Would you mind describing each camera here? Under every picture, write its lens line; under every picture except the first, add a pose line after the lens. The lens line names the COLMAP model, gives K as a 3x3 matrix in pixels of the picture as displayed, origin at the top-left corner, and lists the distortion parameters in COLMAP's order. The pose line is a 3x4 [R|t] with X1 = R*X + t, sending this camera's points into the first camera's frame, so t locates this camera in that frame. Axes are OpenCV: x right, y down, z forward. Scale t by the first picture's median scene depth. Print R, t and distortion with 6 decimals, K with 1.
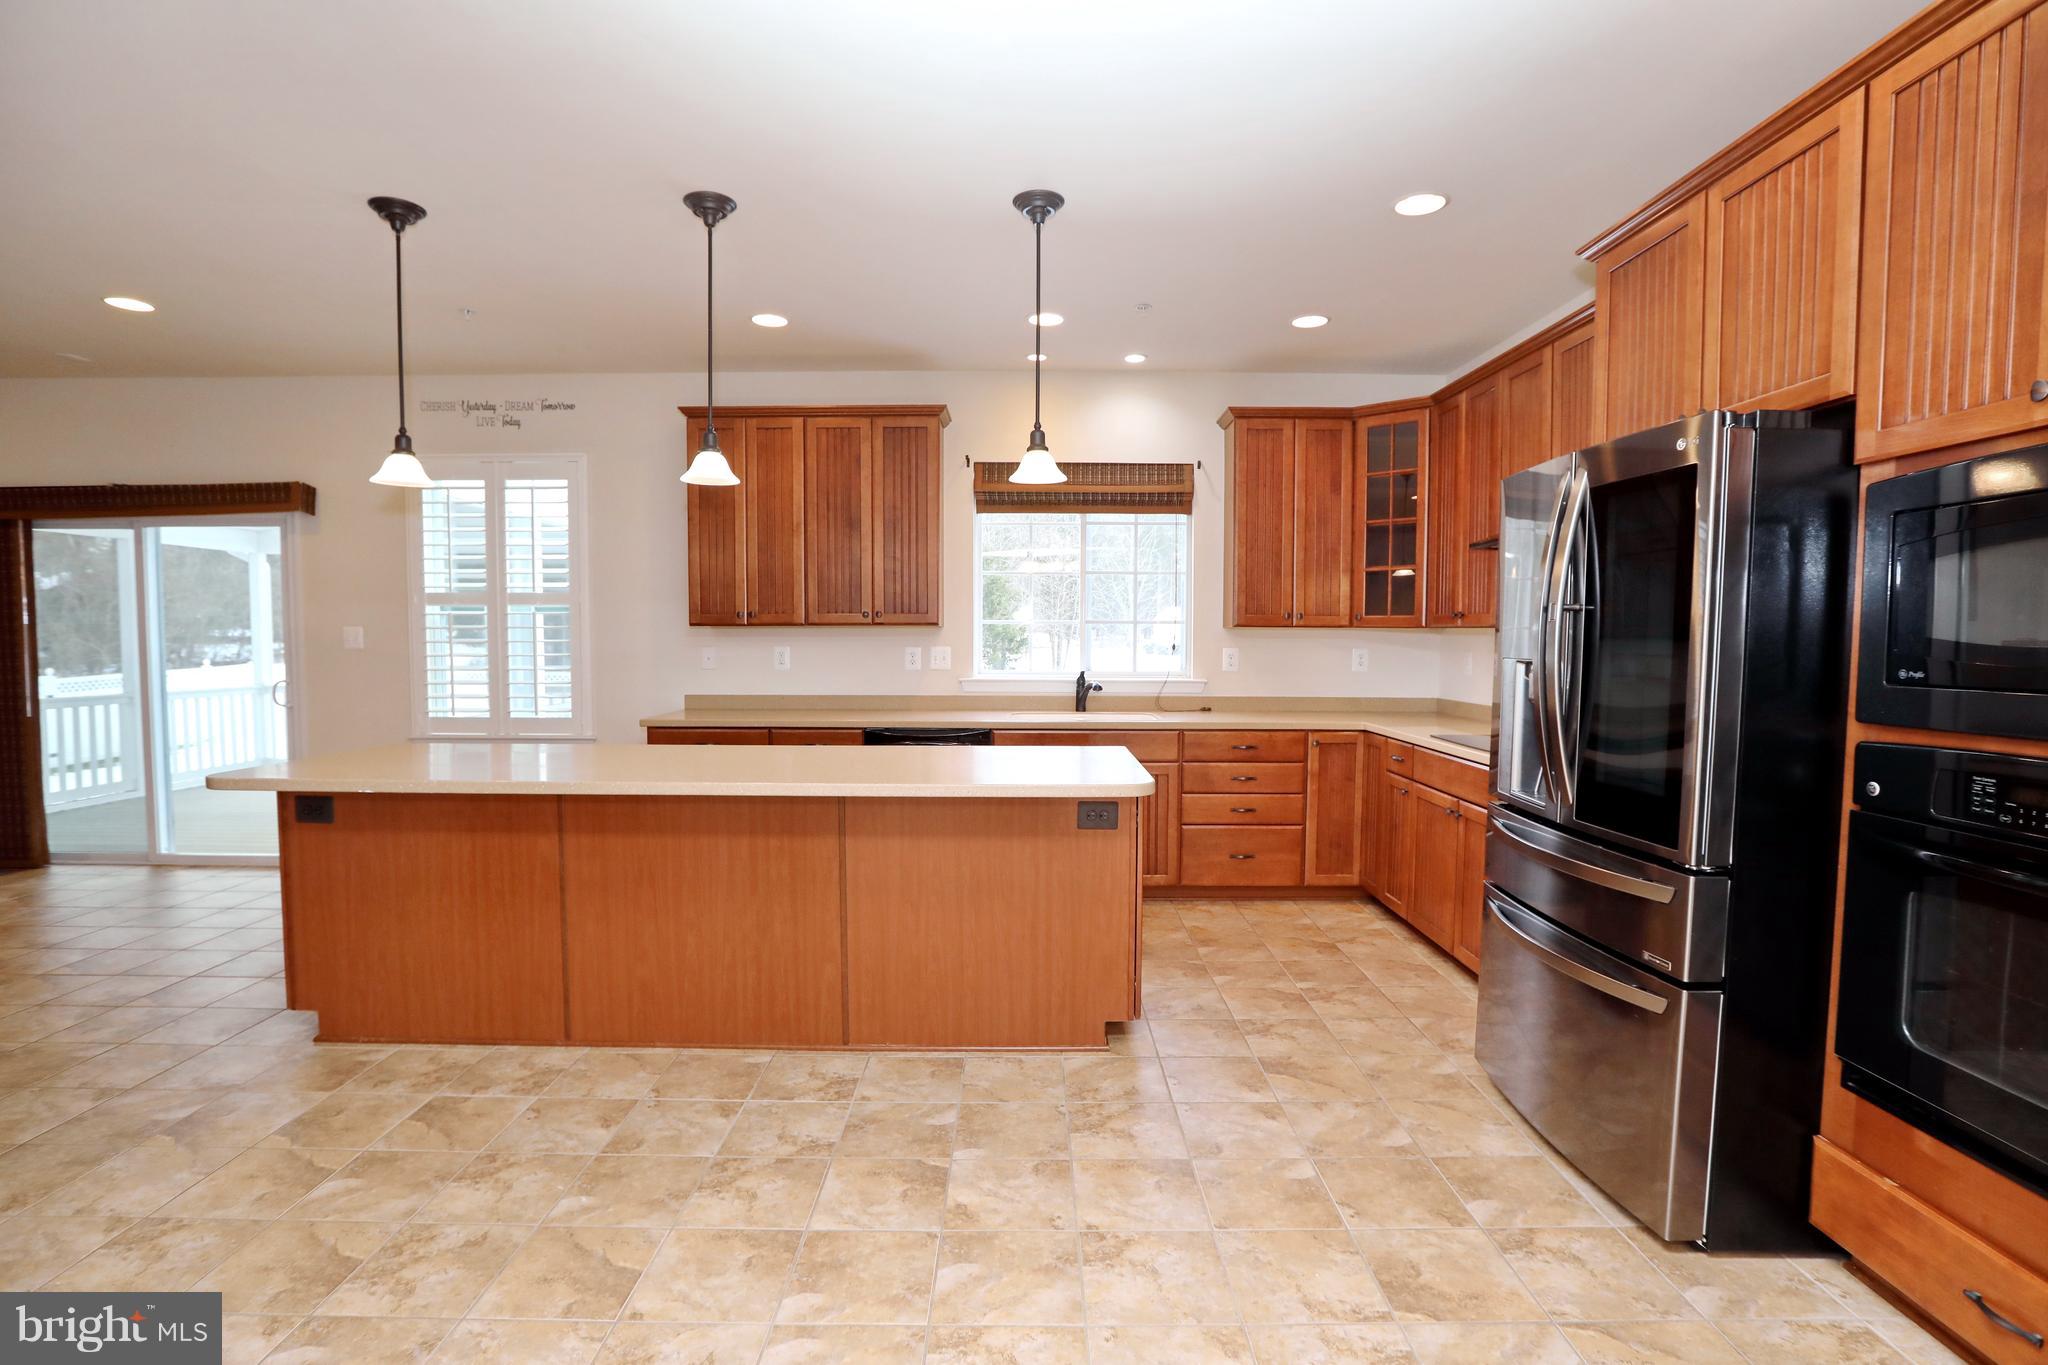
lens RADIAL K [[966.2, 0, 1025.5], [0, 966.2, 688.4], [0, 0, 1]] dist [-0.026816, 0.007028]
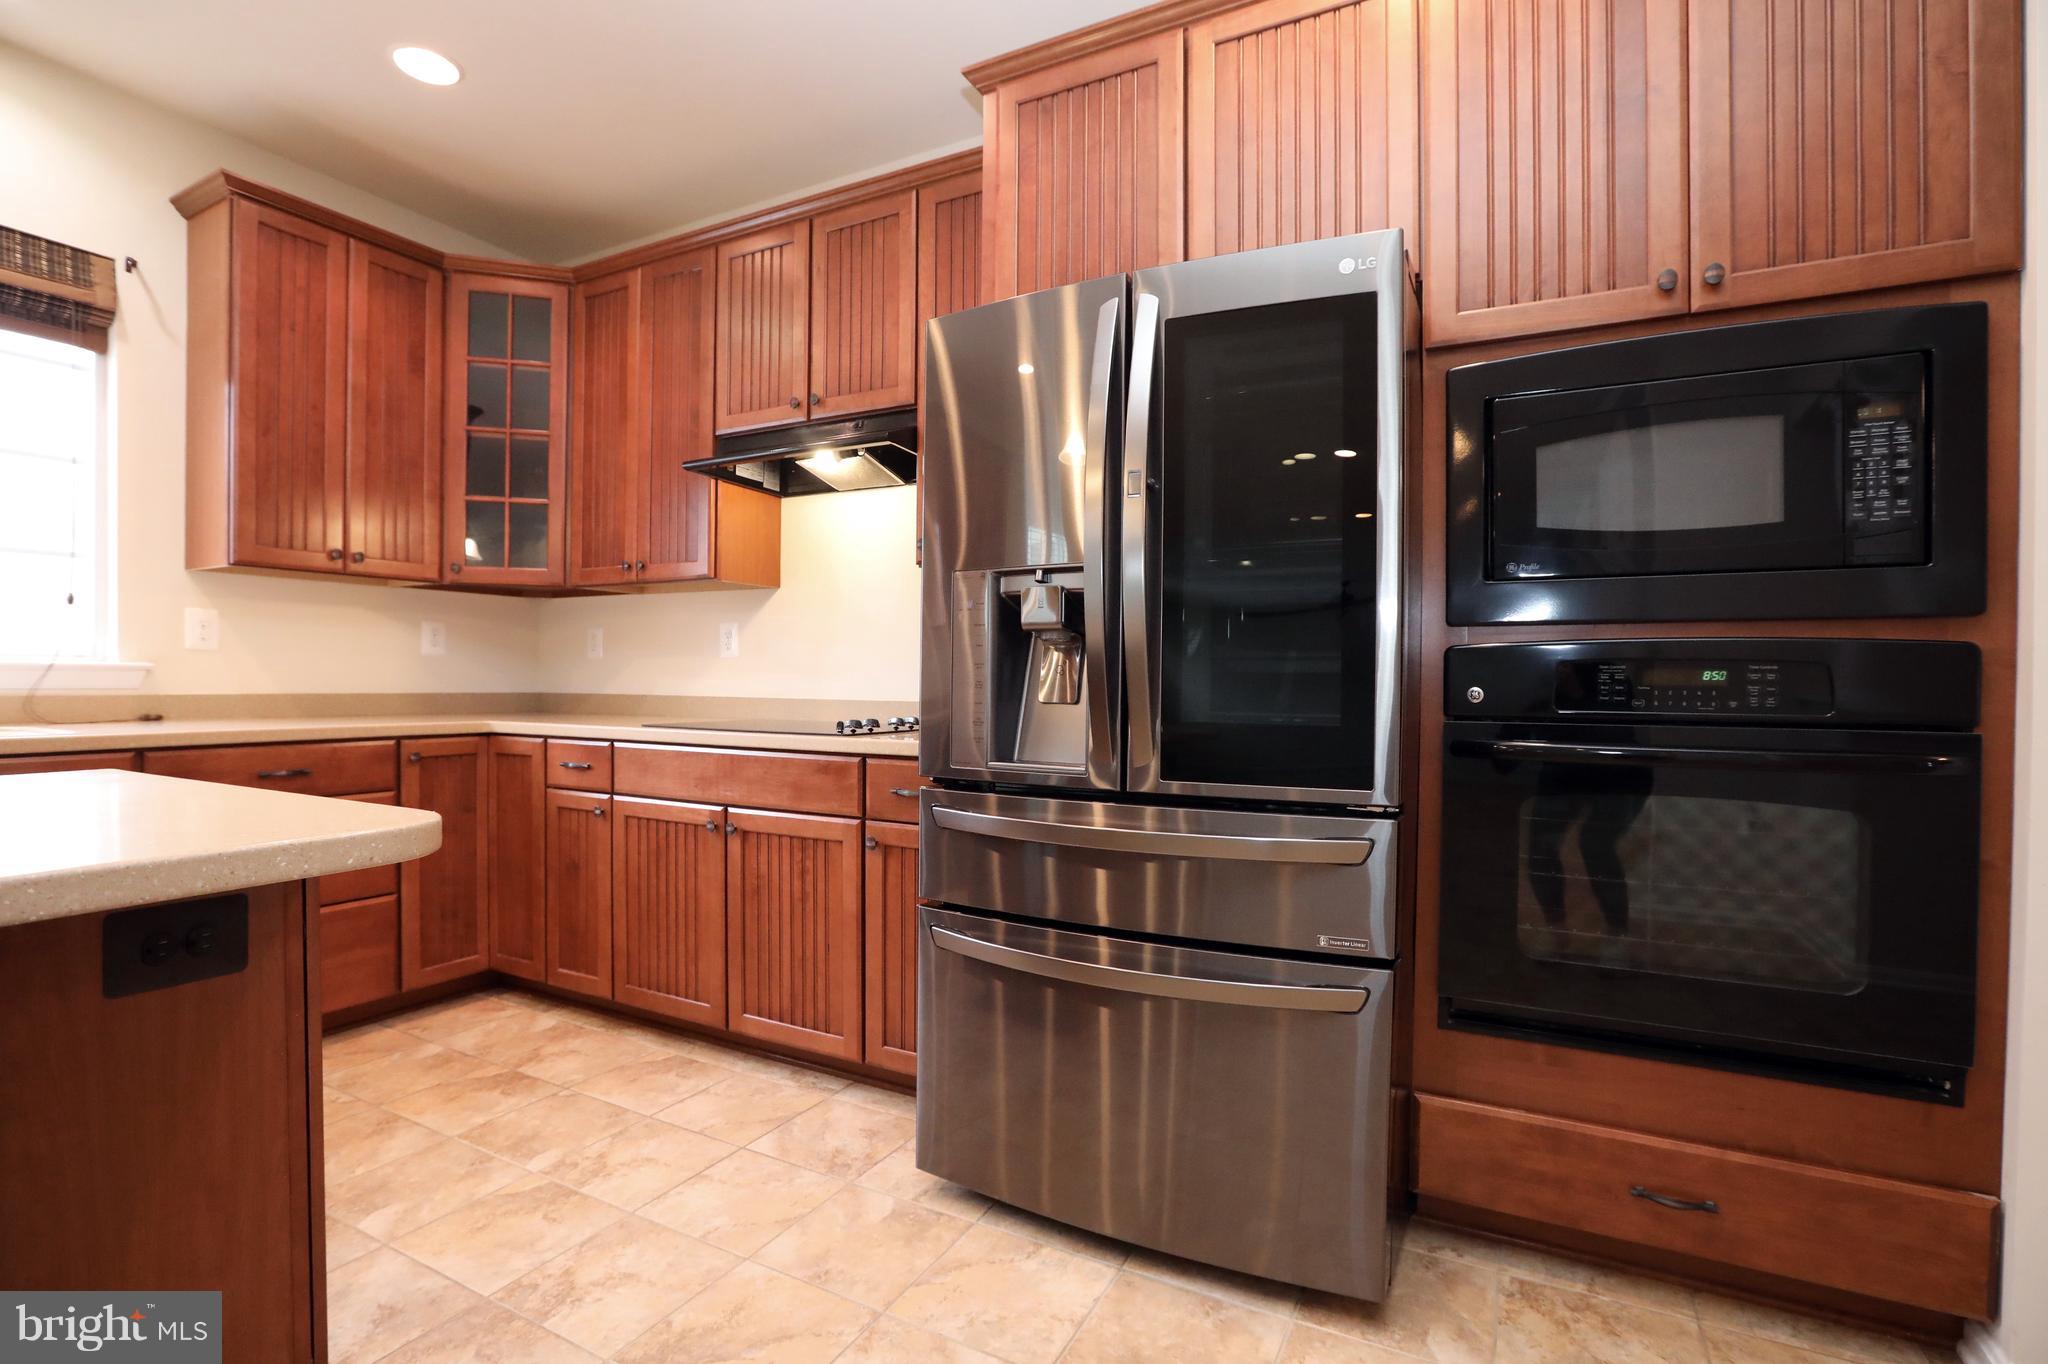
lens RADIAL K [[966.2, 0, 1006.6], [0, 966.2, 690.0], [0, 0, 1]] dist [-0.026816, 0.007028]
pose [[0.487312, -0.008614, 0.873185, -0.071399], [0.040521, 0.999097, -0.012758, 0.051051], [-0.872287, 0.041599, 0.487221, 0.505772]]
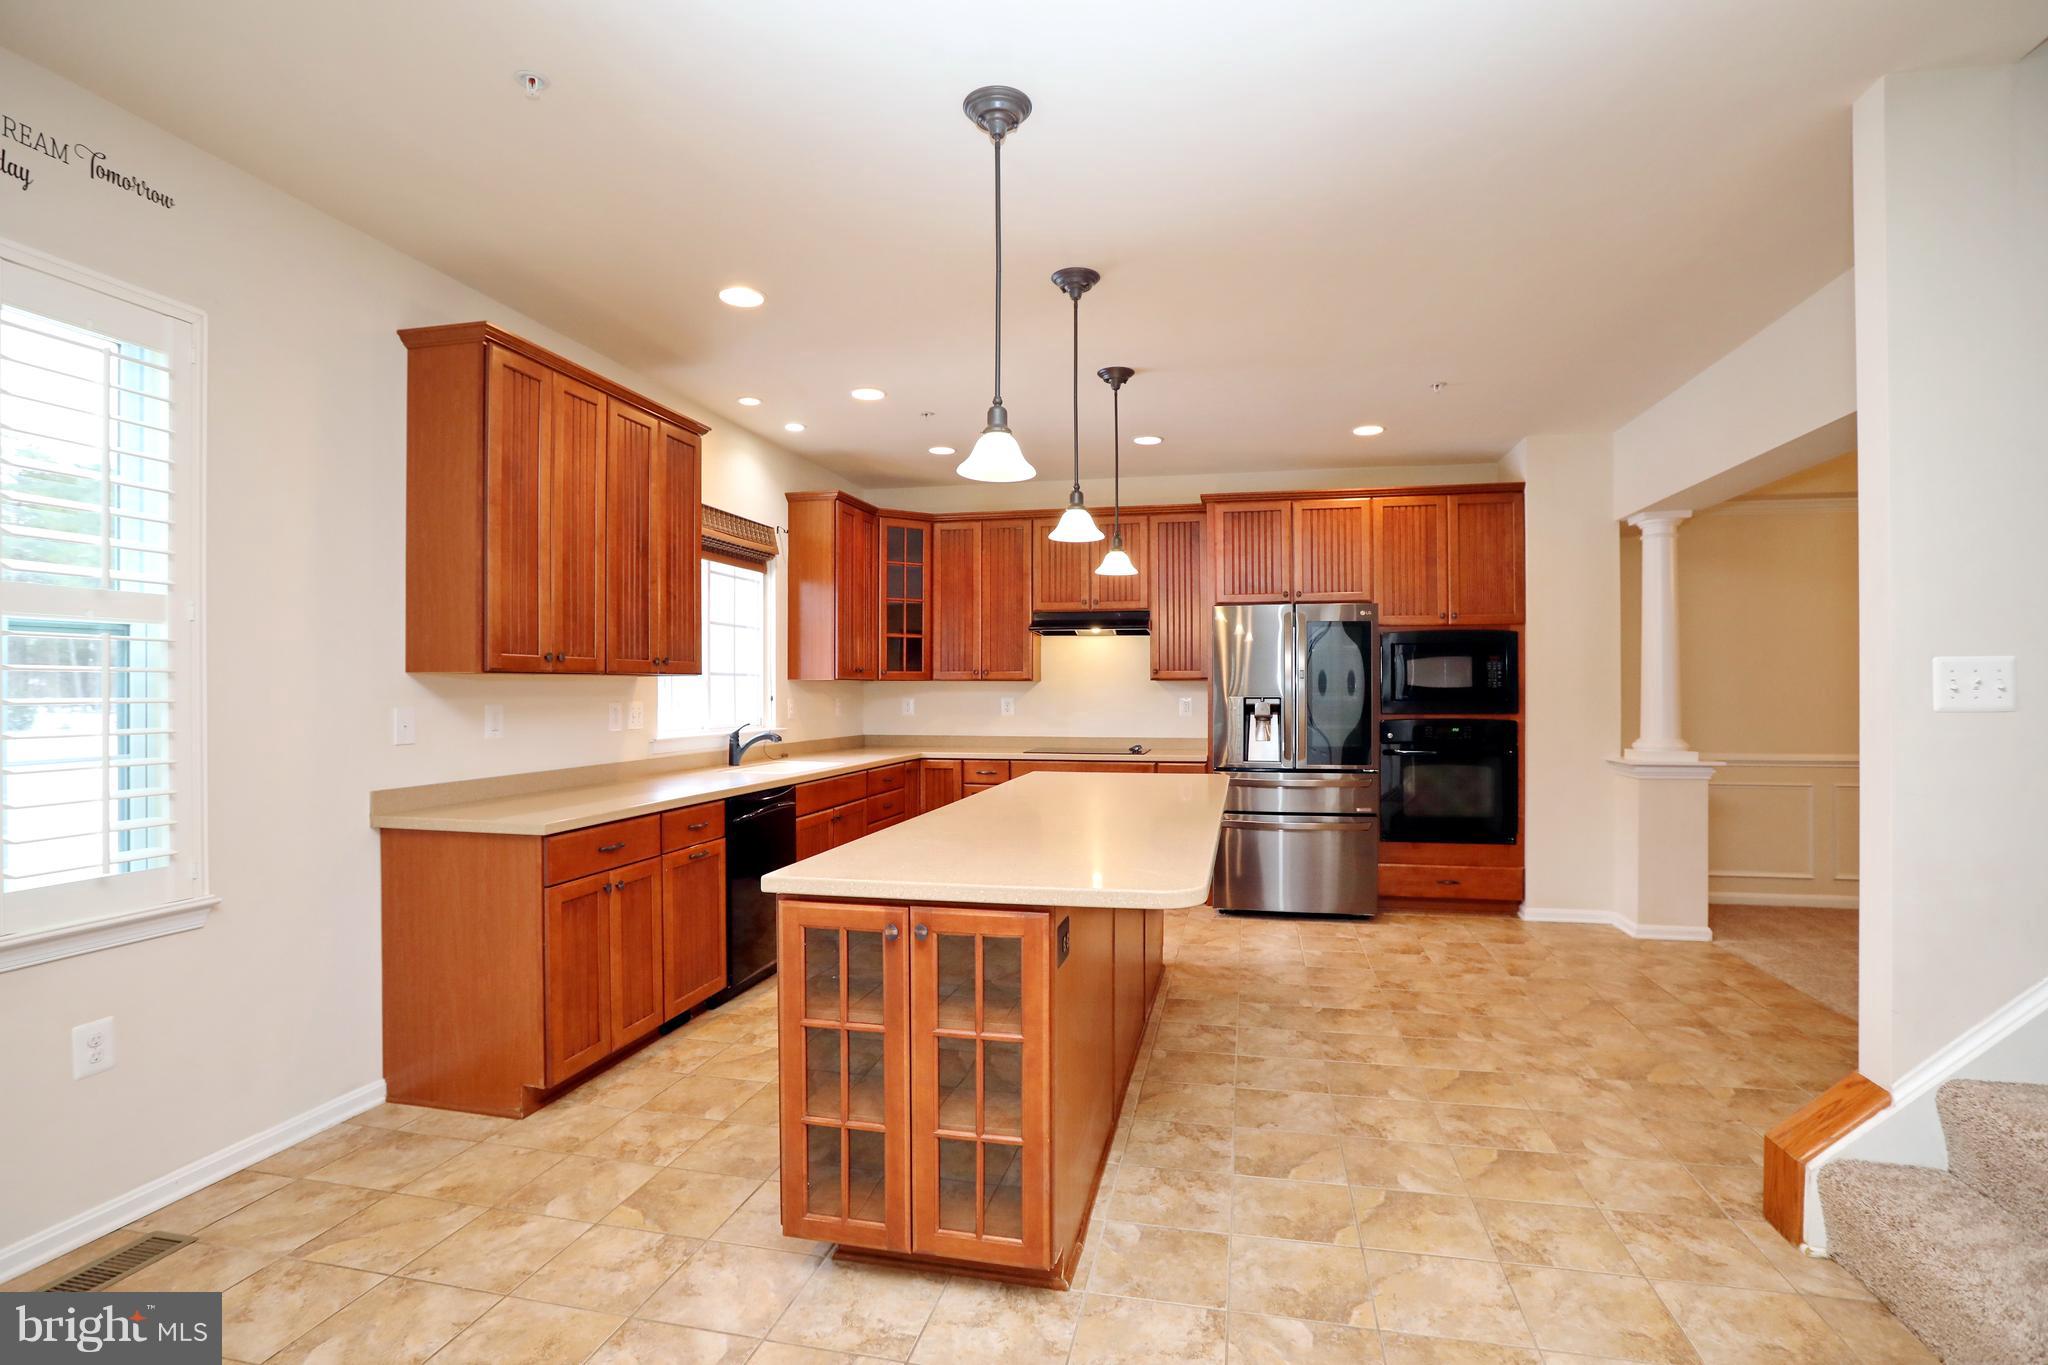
lens RADIAL K [[966.7, 0, 1029.5], [0, 966.7, 689.9], [0, 0, 1]] dist [-0.021041, 0.000730]
pose [[0.224558, -0.003584, 0.974454, -1.279338], [0.055781, 0.998401, -0.009182, -0.042449], [-0.972863, 0.056418, 0.224398, 0.770996]]
